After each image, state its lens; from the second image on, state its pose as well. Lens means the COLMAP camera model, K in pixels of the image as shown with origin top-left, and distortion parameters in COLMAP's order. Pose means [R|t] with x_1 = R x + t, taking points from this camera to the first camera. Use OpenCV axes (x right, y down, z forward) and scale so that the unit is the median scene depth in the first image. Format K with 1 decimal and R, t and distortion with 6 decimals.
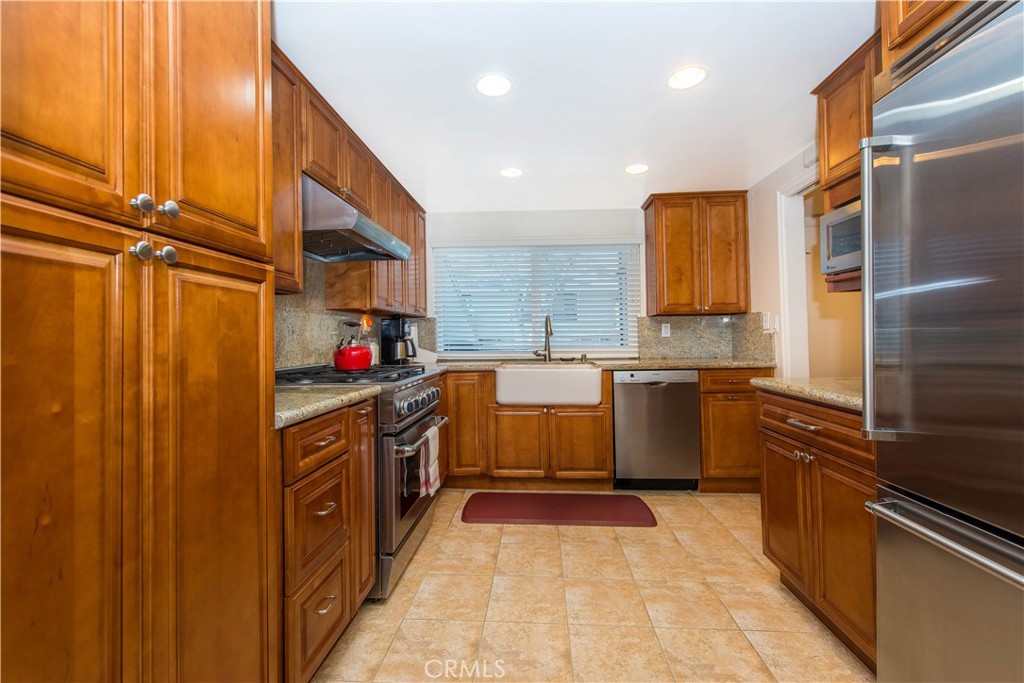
lens RADIAL K [[435.1, 0, 491.0], [0, 435.1, 338.8], [0, 0, 1]] dist [0.002195, -0.000367]
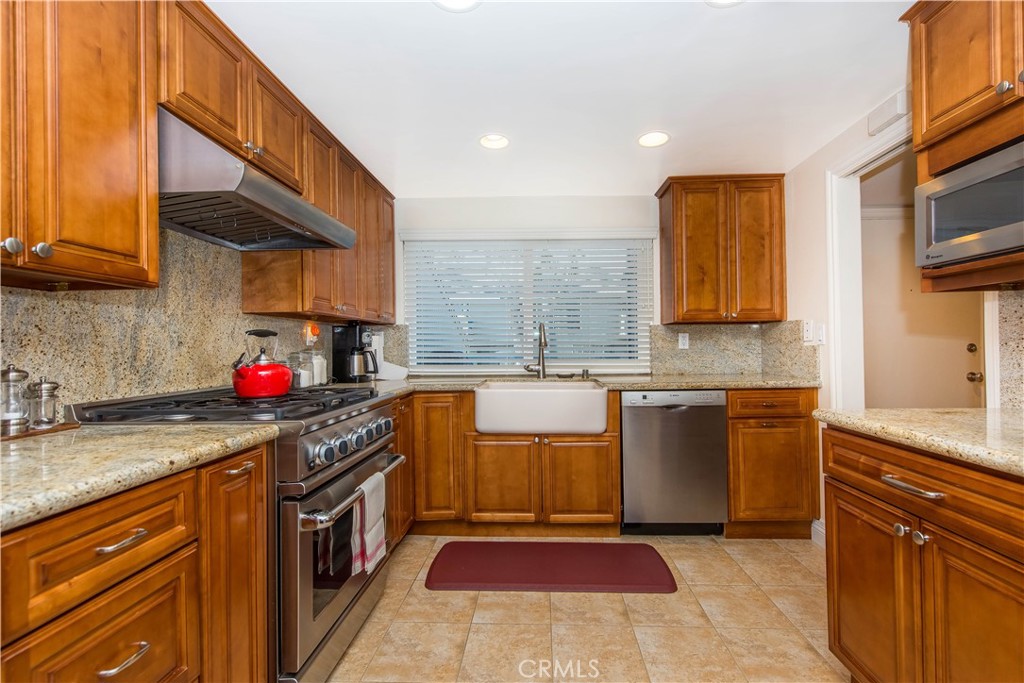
lens RADIAL K [[437.3, 0, 480.1], [0, 437.3, 347.7], [0, 0, 1]] dist [-0.000506, -0.000112]
pose [[0.999558, 0.006029, -0.029101, 0.047616], [-0.005956, 0.999979, 0.002578, -0.009869], [0.029116, -0.002403, 0.999573, 0.208044]]
